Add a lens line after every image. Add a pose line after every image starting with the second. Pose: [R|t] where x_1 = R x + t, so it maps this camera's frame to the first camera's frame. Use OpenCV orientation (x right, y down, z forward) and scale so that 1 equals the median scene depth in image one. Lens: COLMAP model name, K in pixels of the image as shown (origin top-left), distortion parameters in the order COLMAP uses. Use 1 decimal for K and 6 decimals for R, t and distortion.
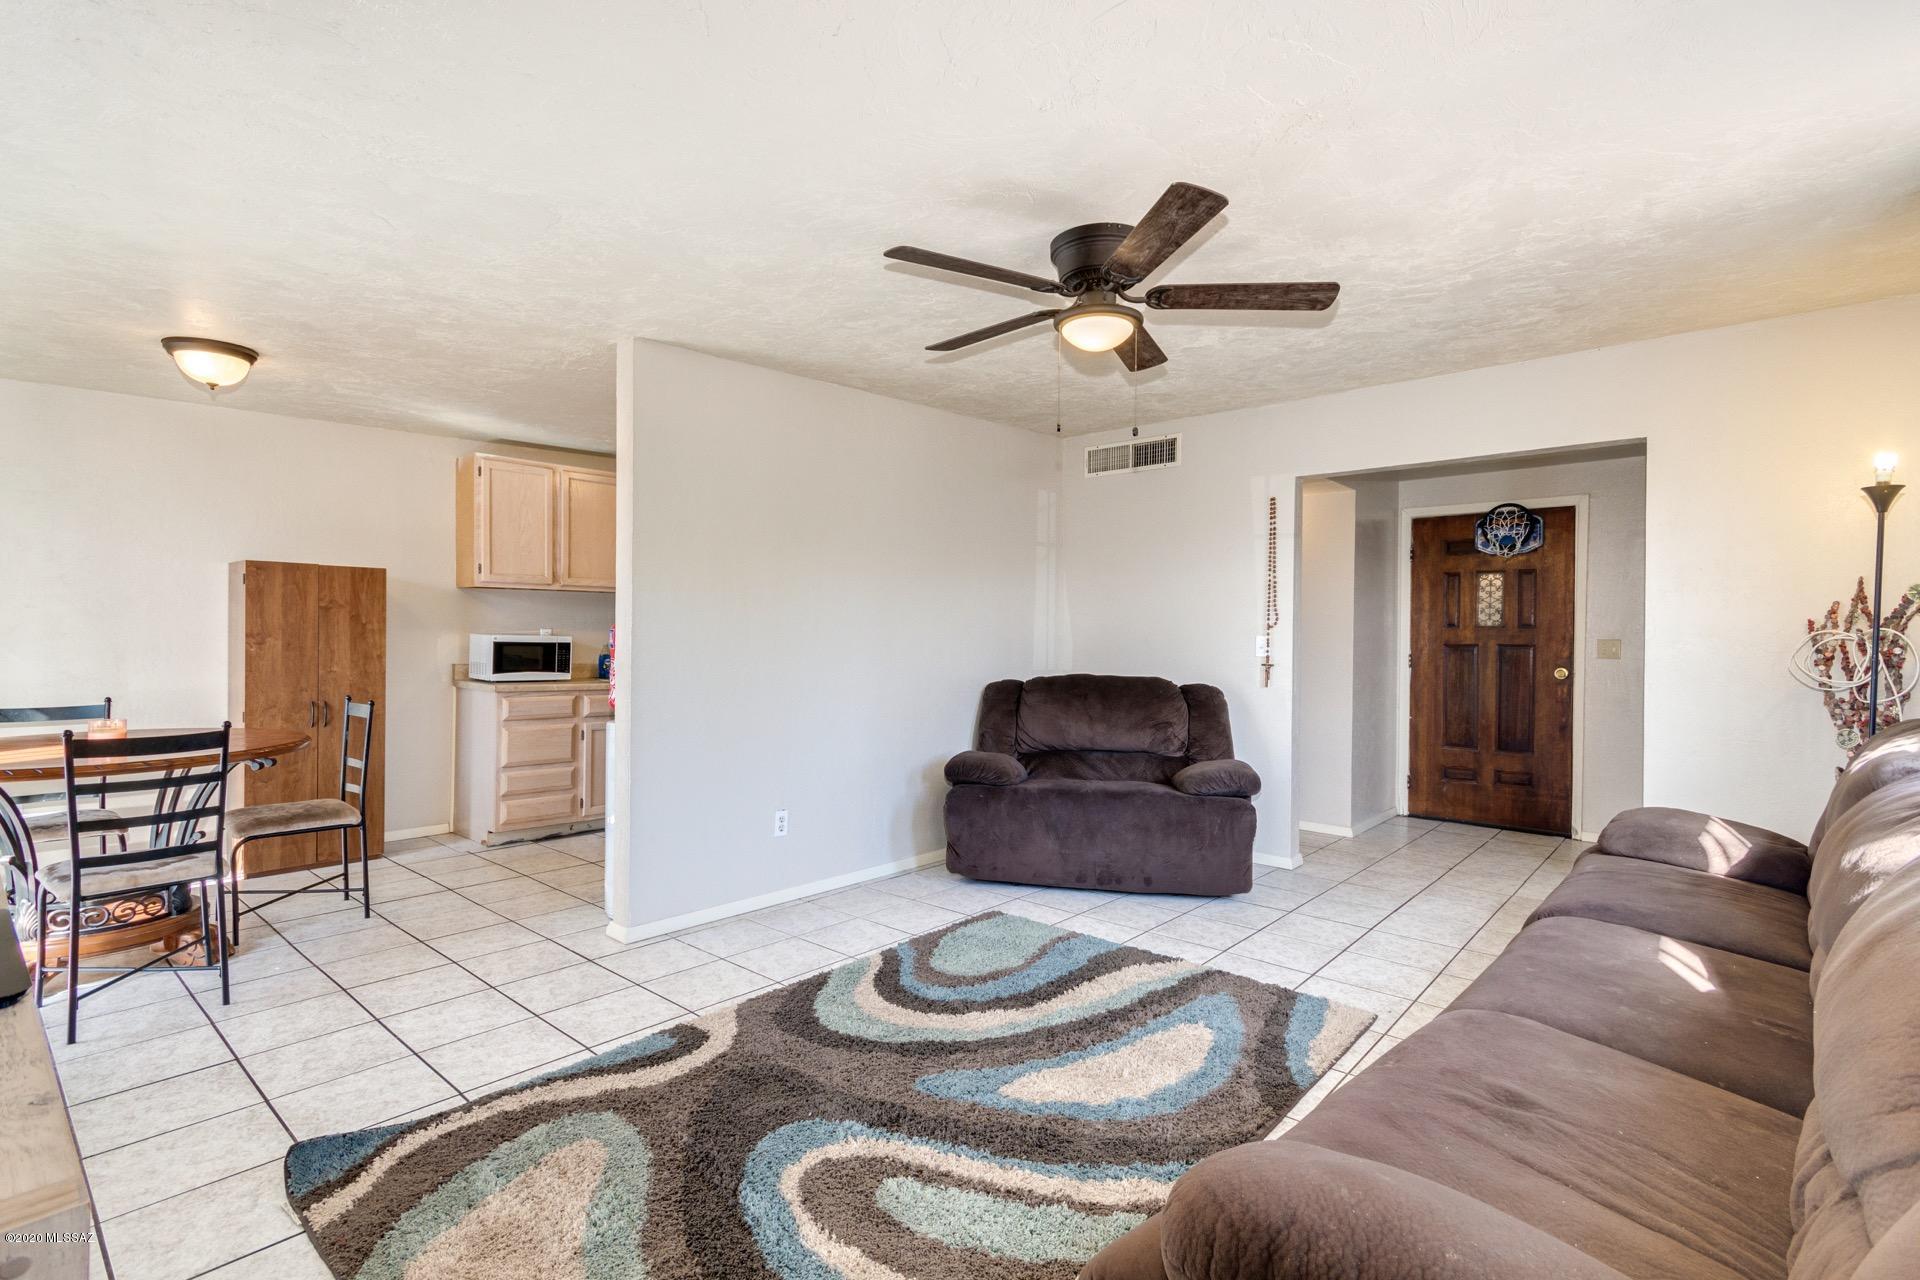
lens RADIAL K [[890.9, 0, 959.7], [0, 890.9, 635.8], [0, 0, 1]] dist [0.001019, -0.000896]
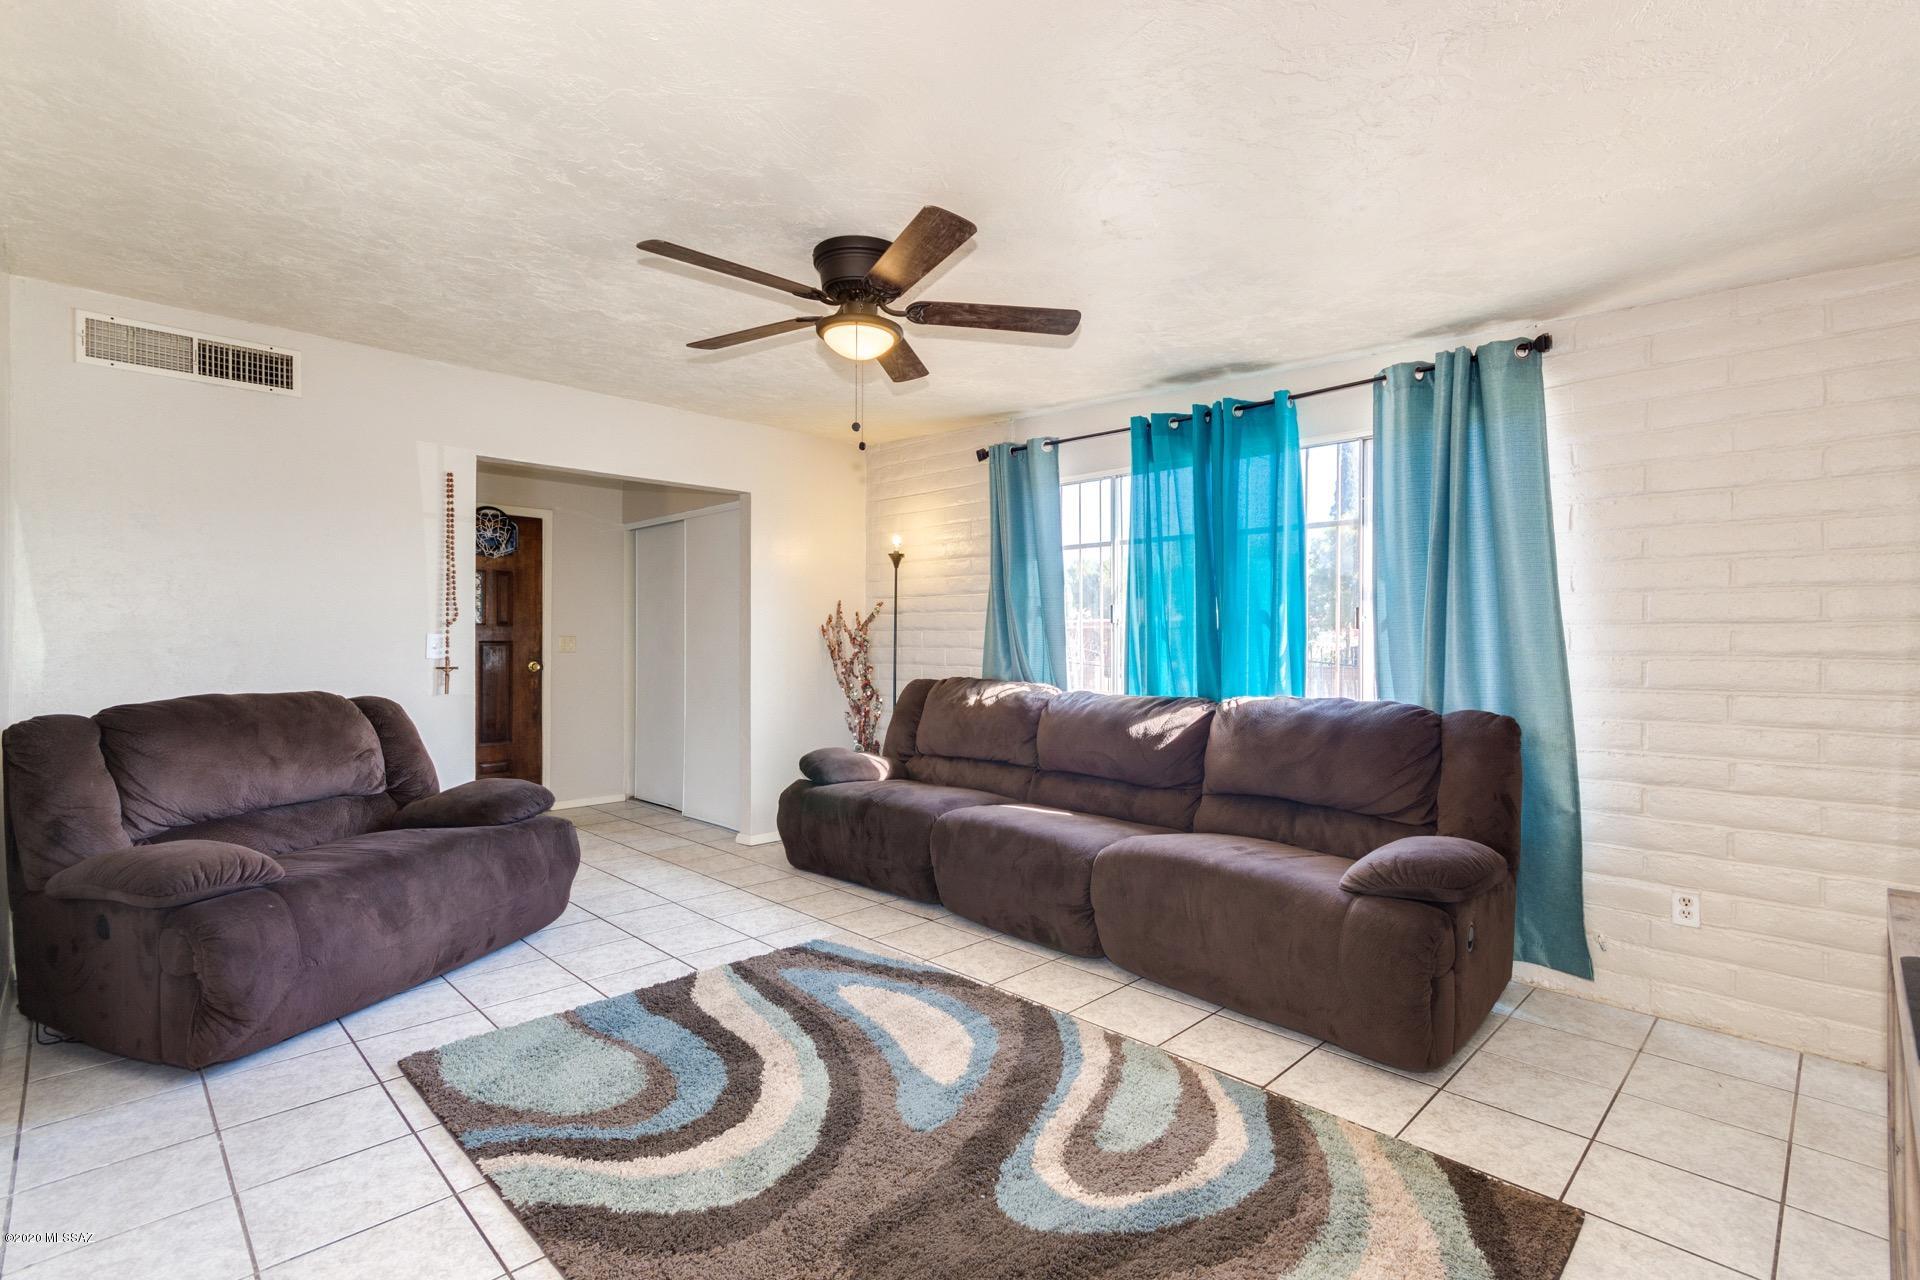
lens RADIAL K [[890.9, 0, 965.4], [0, 890.9, 646.1], [0, 0, 1]] dist [0.001019, -0.000896]
pose [[0.065361, -0.015074, 0.997748, -0.684293], [-0.006517, 0.999858, 0.015533, -0.007092], [-0.997840, -0.007517, 0.065253, 0.643961]]
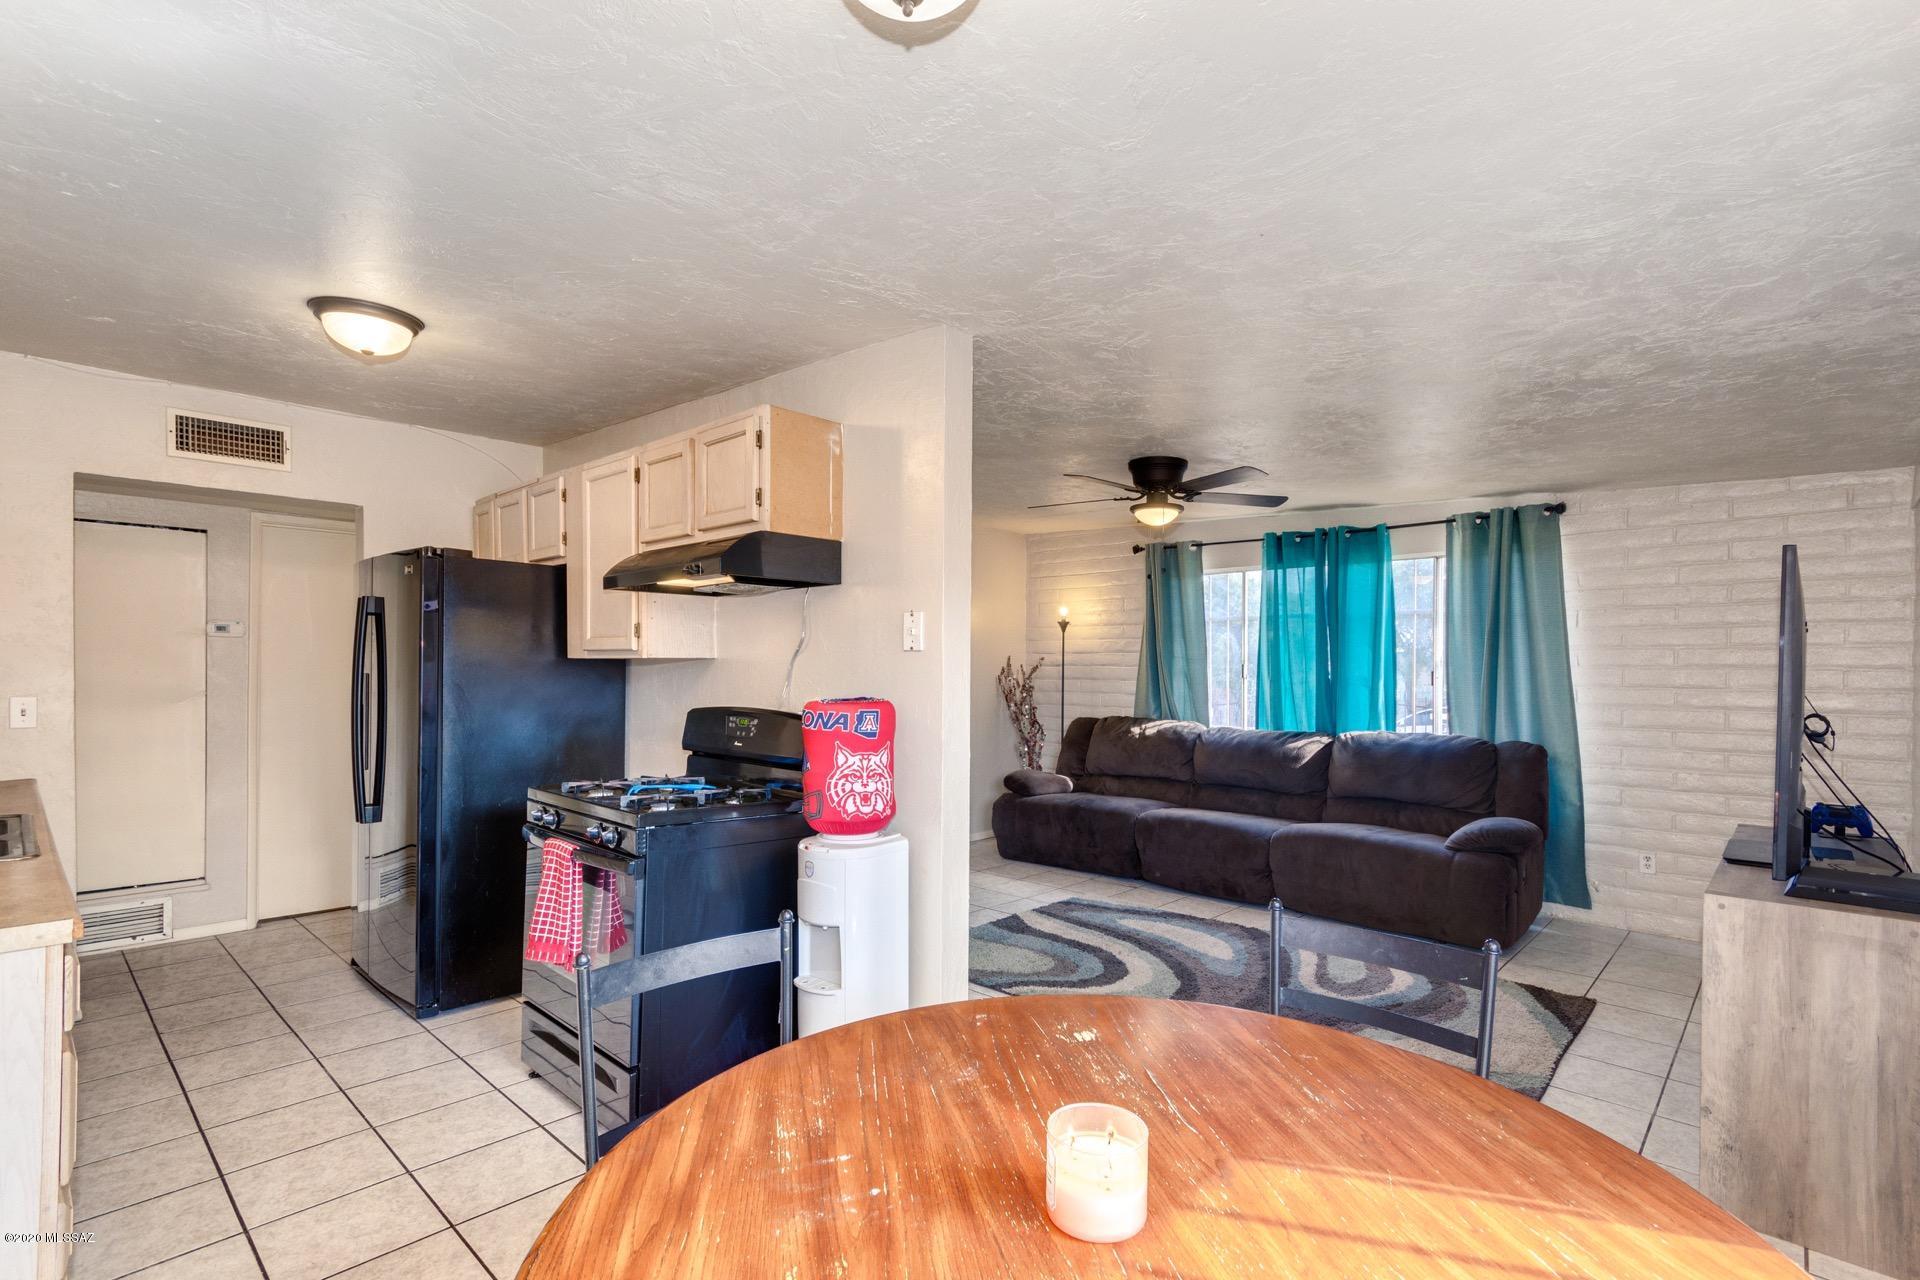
lens RADIAL K [[890.9, 0, 983.0], [0, 890.9, 675.3], [0, 0, 1]] dist [0.001019, -0.000896]
pose [[0.026890, -0.014515, 0.999533, -1.213484], [-0.009461, 0.999846, 0.014774, -0.050653], [-0.999594, -0.009854, 0.026749, 1.017517]]
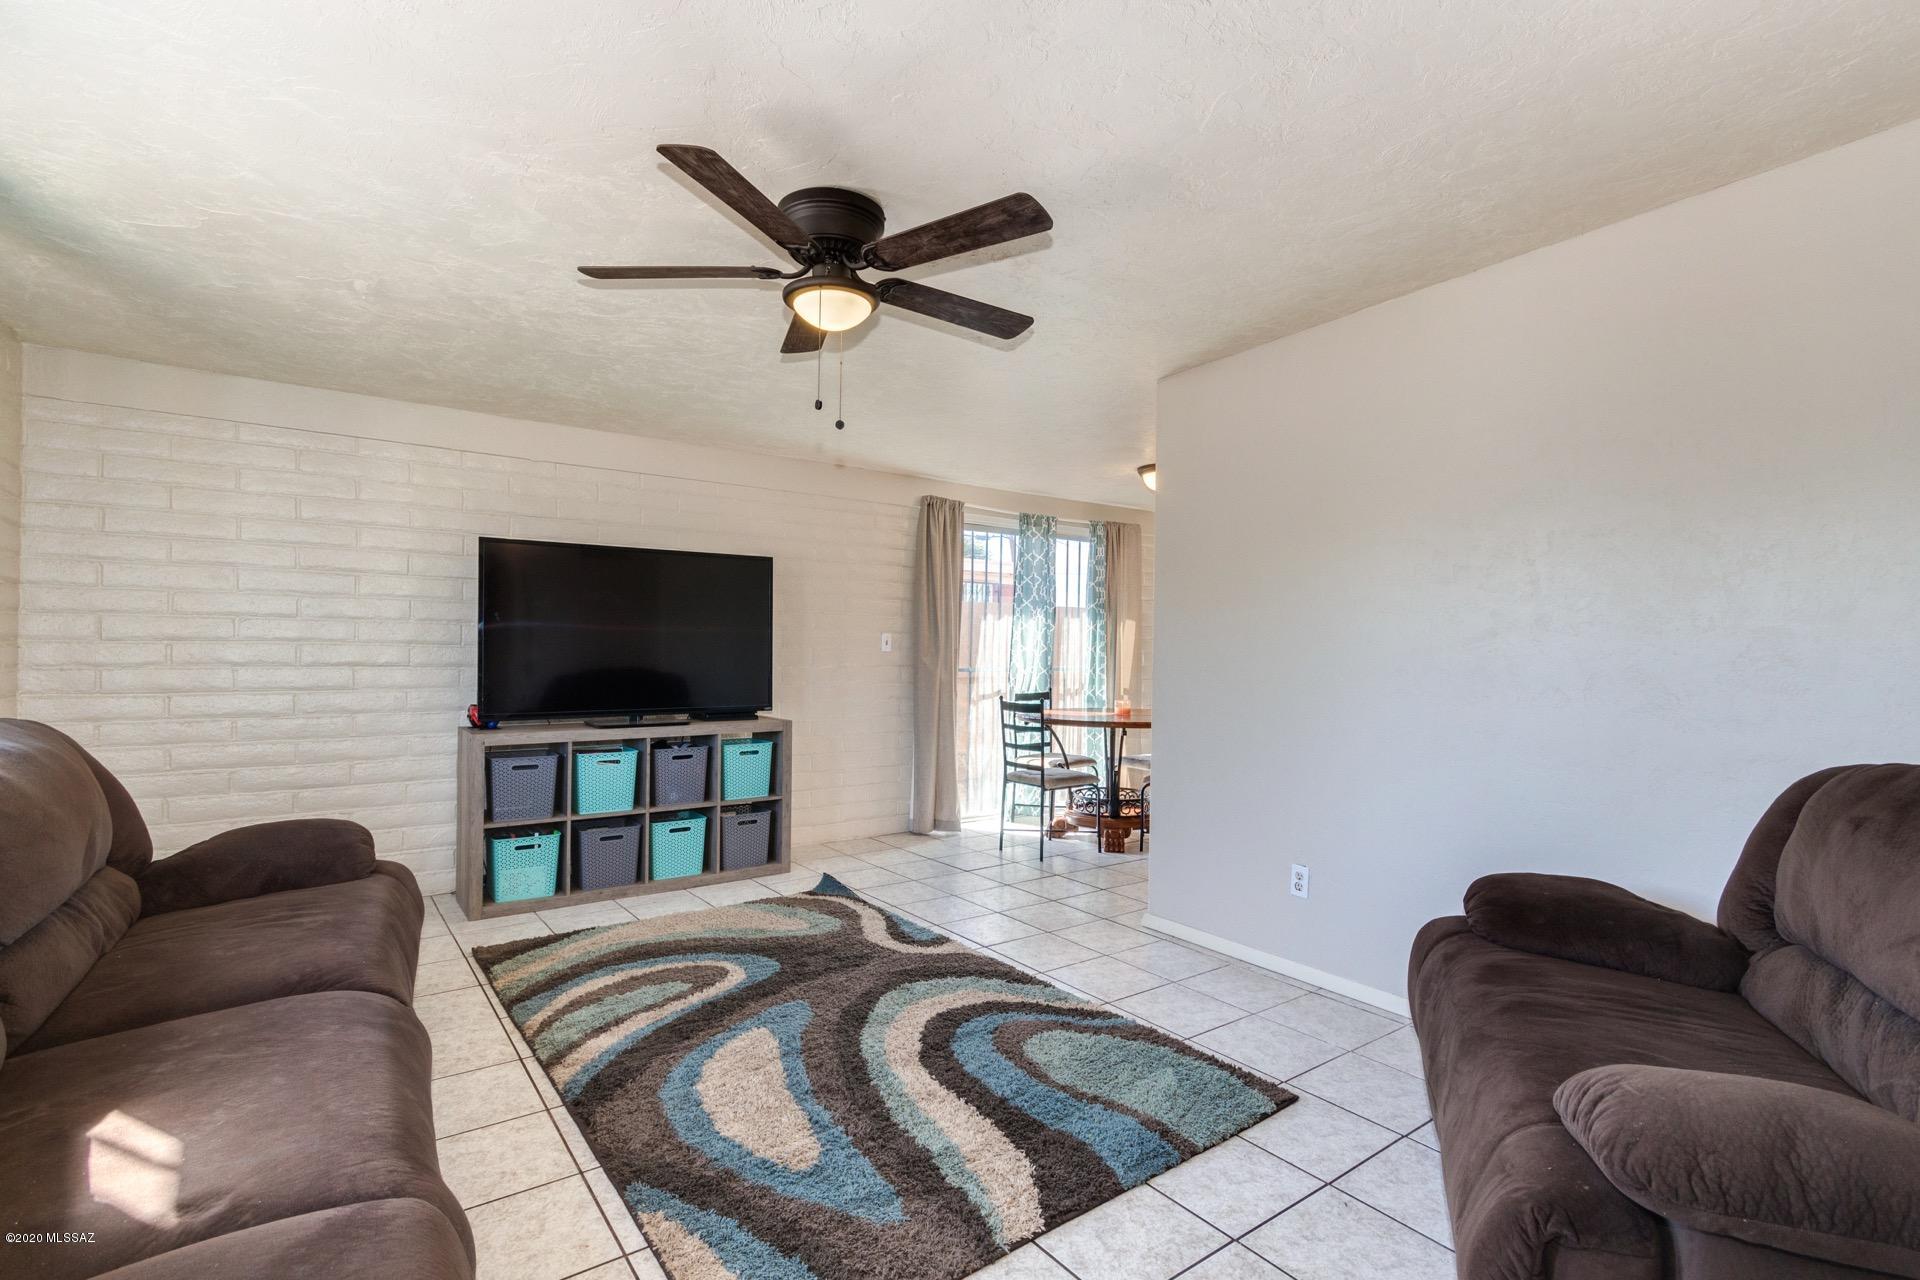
lens RADIAL K [[890.9, 0, 959.9], [0, 890.9, 644.5], [0, 0, 1]] dist [0.001019, -0.000896]
pose [[-0.209110, -0.014360, -0.977787, 0.810237], [-0.015062, 0.999821, -0.011462, 0.010108], [0.977776, 0.012331, -0.209288, 1.054101]]
